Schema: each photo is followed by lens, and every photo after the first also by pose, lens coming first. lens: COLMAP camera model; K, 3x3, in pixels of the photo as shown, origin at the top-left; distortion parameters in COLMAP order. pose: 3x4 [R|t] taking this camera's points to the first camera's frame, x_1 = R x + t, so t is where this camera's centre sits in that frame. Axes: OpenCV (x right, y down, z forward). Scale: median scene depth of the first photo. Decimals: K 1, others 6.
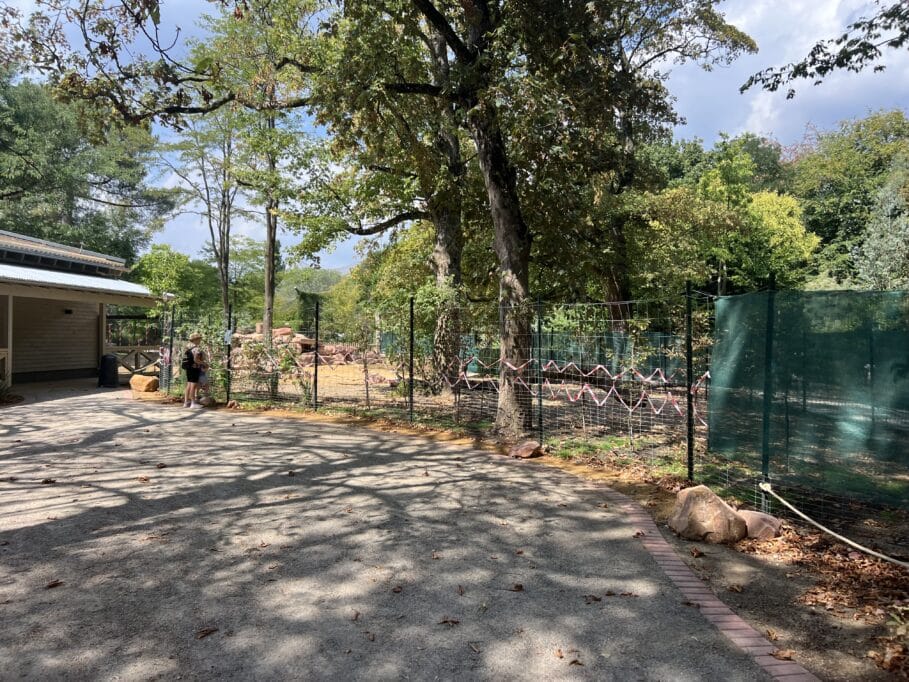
lens RADIAL K [[673.3, 0, 457.2], [0, 673.3, 339.9], [0, 0, 1]] dist [0.001295, -0.009177]
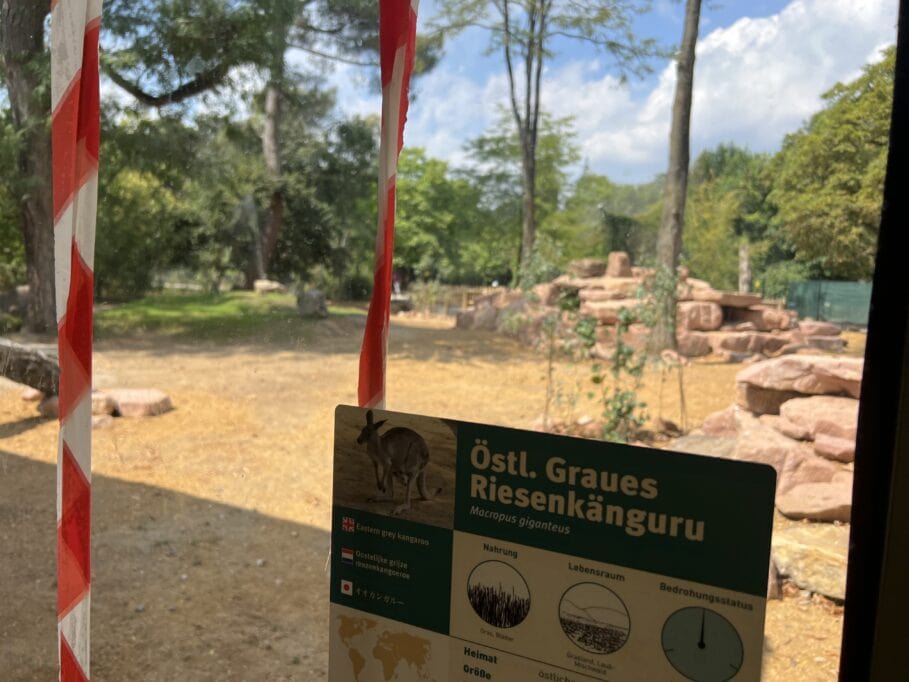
lens RADIAL K [[687.5, 0, 454.5], [0, 687.5, 341.0], [0, 0, 1]] dist [0.049915, -0.047204]
pose [[0.942689, 0.053950, -0.329282, -0.205979], [-0.026733, 0.995882, 0.086633, -0.004028], [0.332600, -0.072865, 0.940249, 0.447406]]
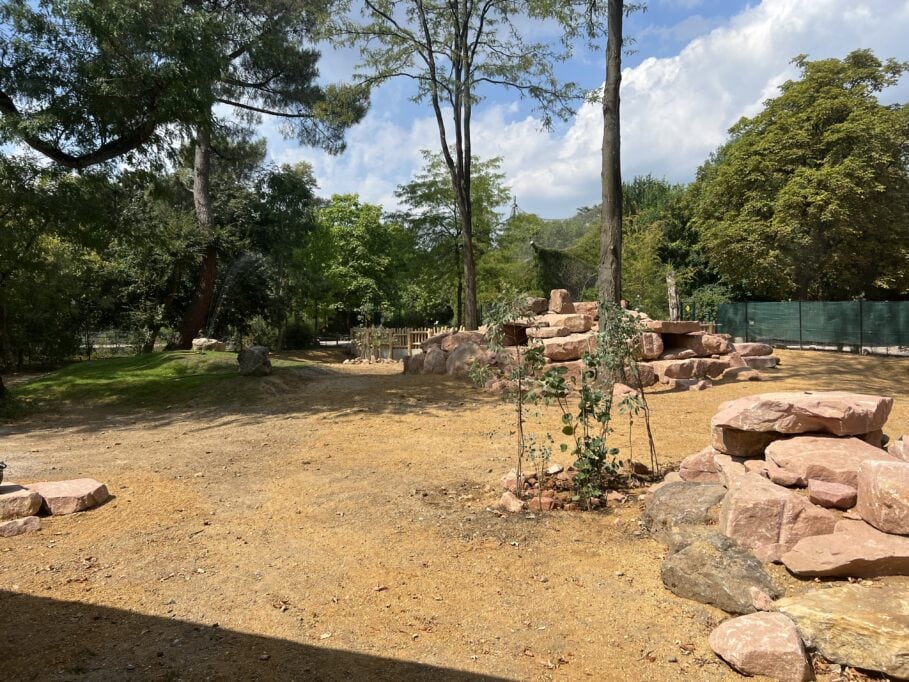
lens RADIAL K [[675.7, 0, 457.3], [0, 675.7, 337.1], [0, 0, 1]] dist [0.061104, -0.053724]
pose [[0.969774, -0.028854, -0.242292, -0.213205], [0.036848, 0.998914, 0.028525, -0.007930], [0.241206, -0.036591, 0.969784, 0.455036]]
